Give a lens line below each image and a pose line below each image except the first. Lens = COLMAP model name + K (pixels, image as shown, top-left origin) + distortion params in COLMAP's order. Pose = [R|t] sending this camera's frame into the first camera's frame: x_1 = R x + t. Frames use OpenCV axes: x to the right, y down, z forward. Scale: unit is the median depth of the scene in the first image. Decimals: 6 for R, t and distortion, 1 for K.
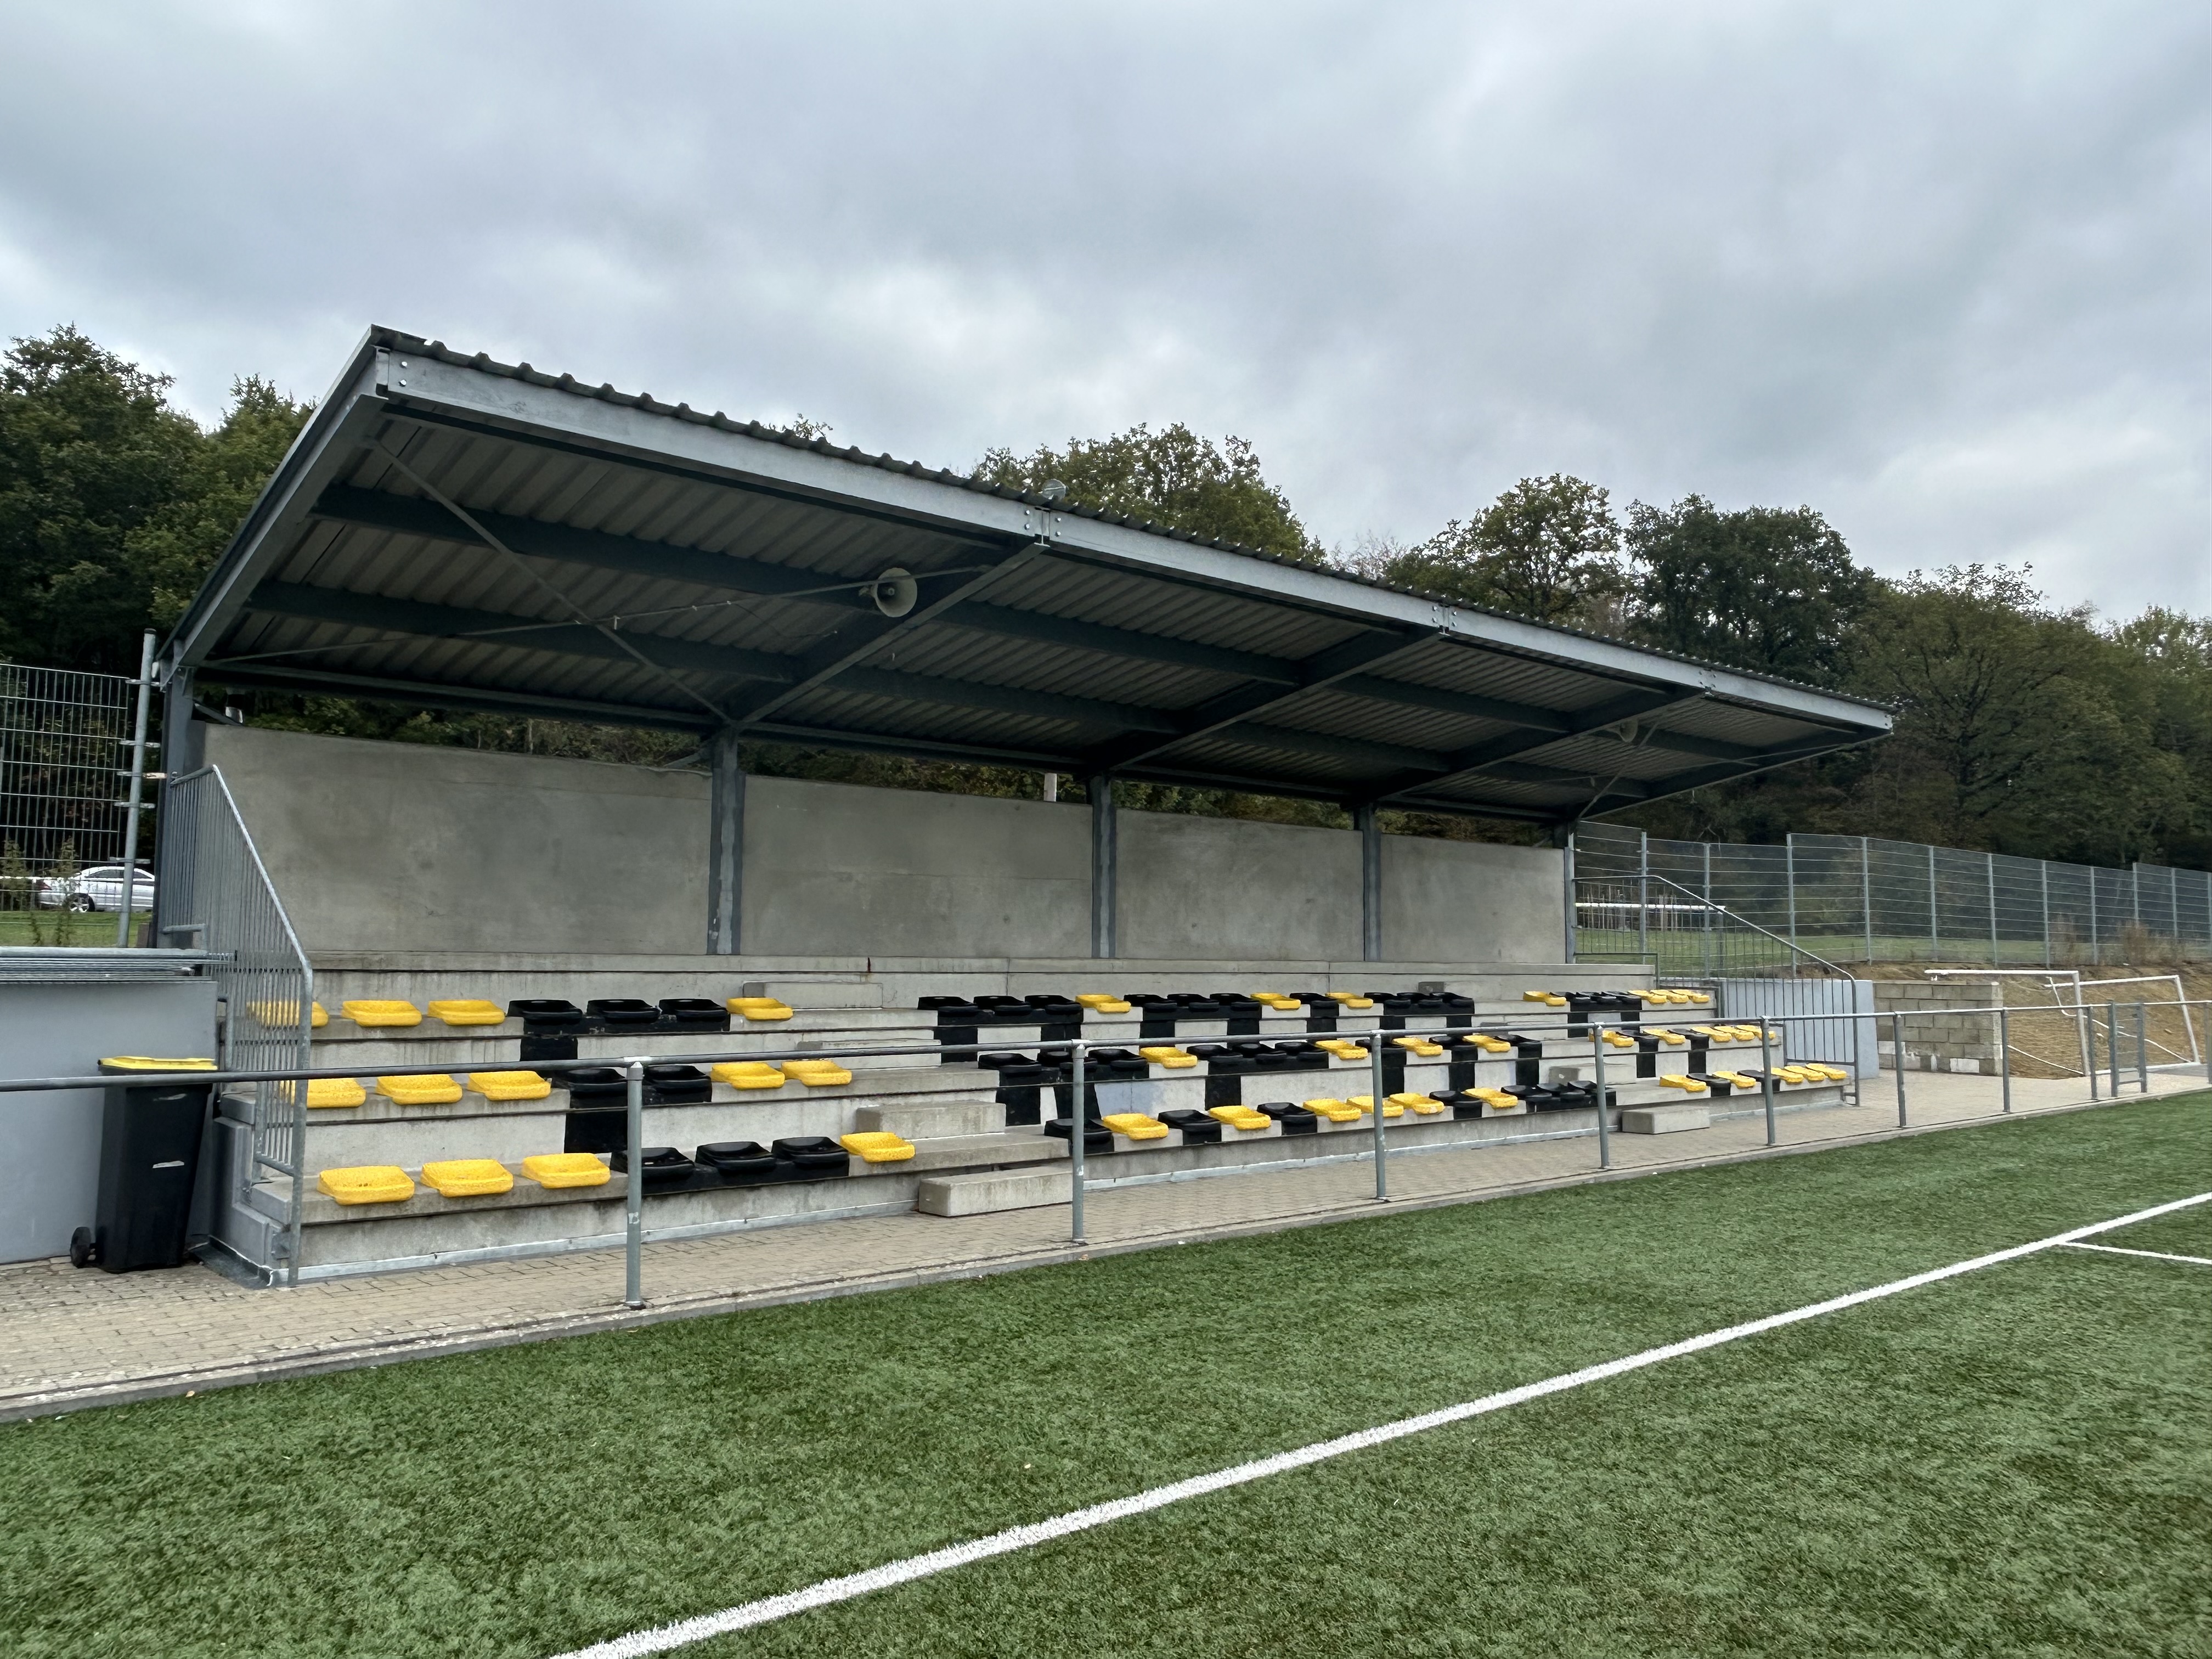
lens RADIAL K [[1662.4, 0, 1106.0], [0, 1662.4, 829.5], [0, 0, 1]] dist [-0.005115, -0.001930]
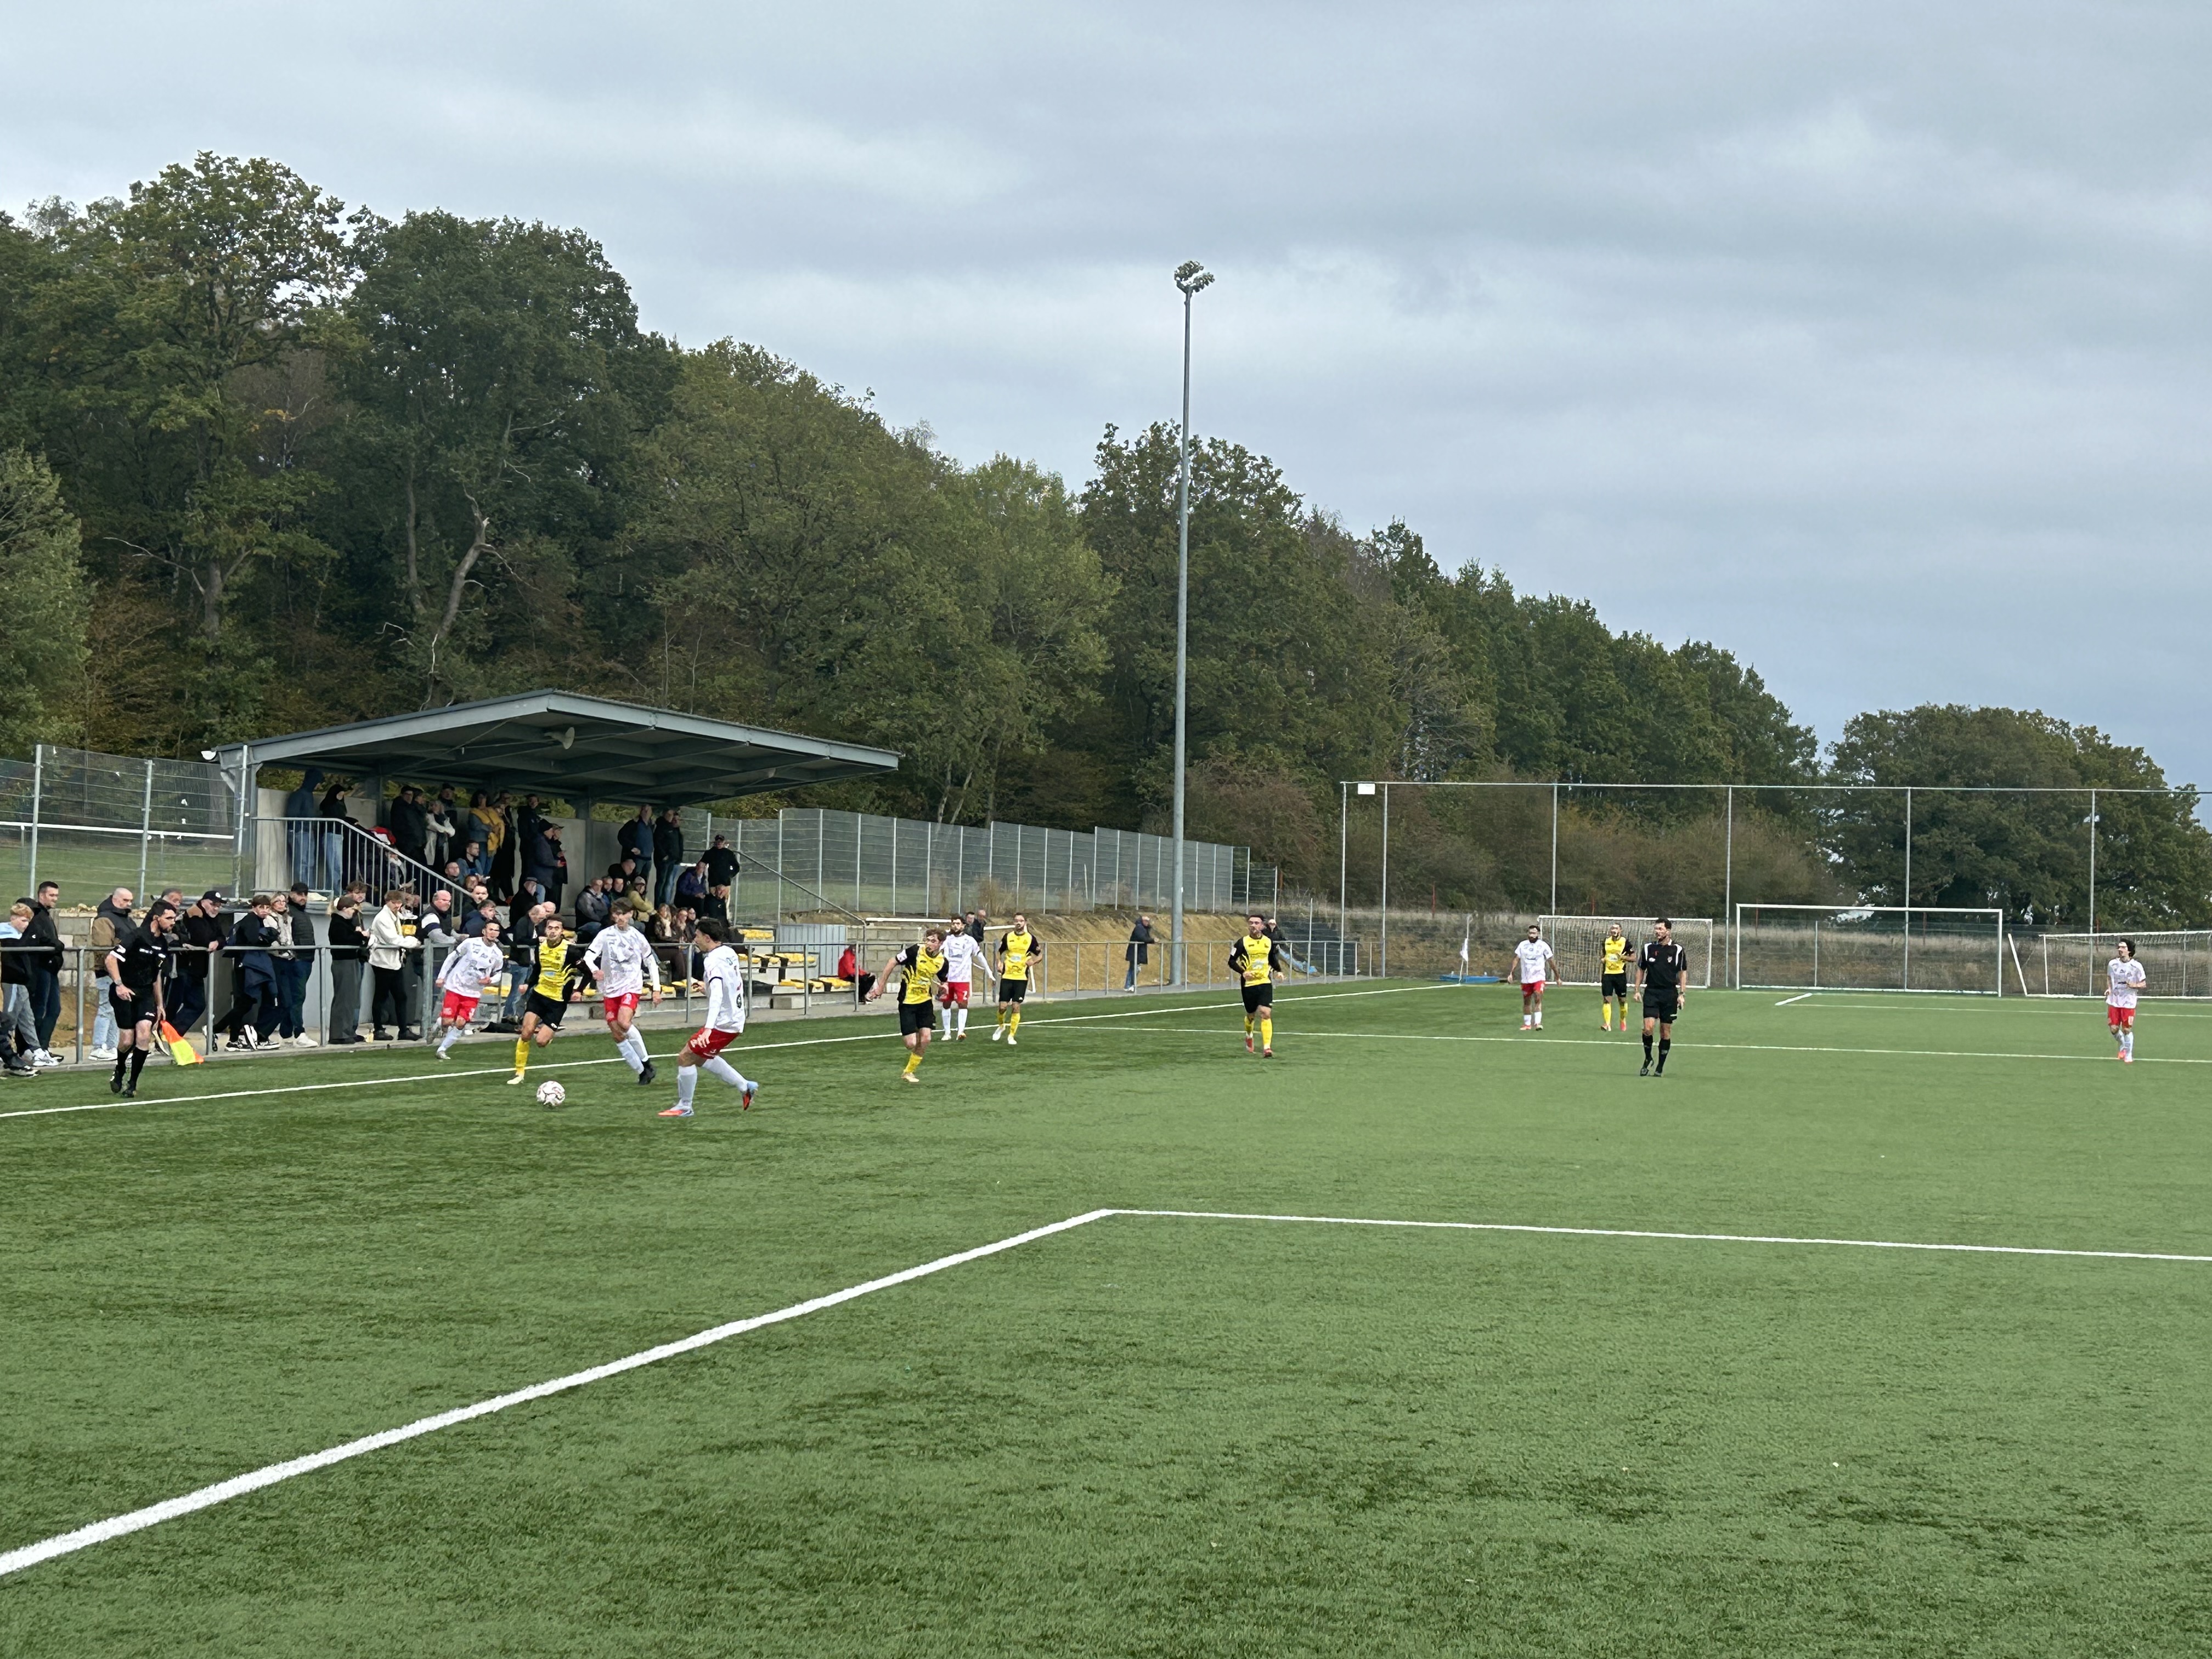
lens RADIAL K [[3670.1, 0, 1106.0], [0, 3670.1, 829.5], [0, 0, 1]] dist [0.014215, 0.049096]
pose [[0.804692, 0.018385, 0.593408, -0.383598], [-0.073336, 0.994944, 0.068622, -0.086148], [-0.589145, -0.098738, 0.801972, -0.476139]]
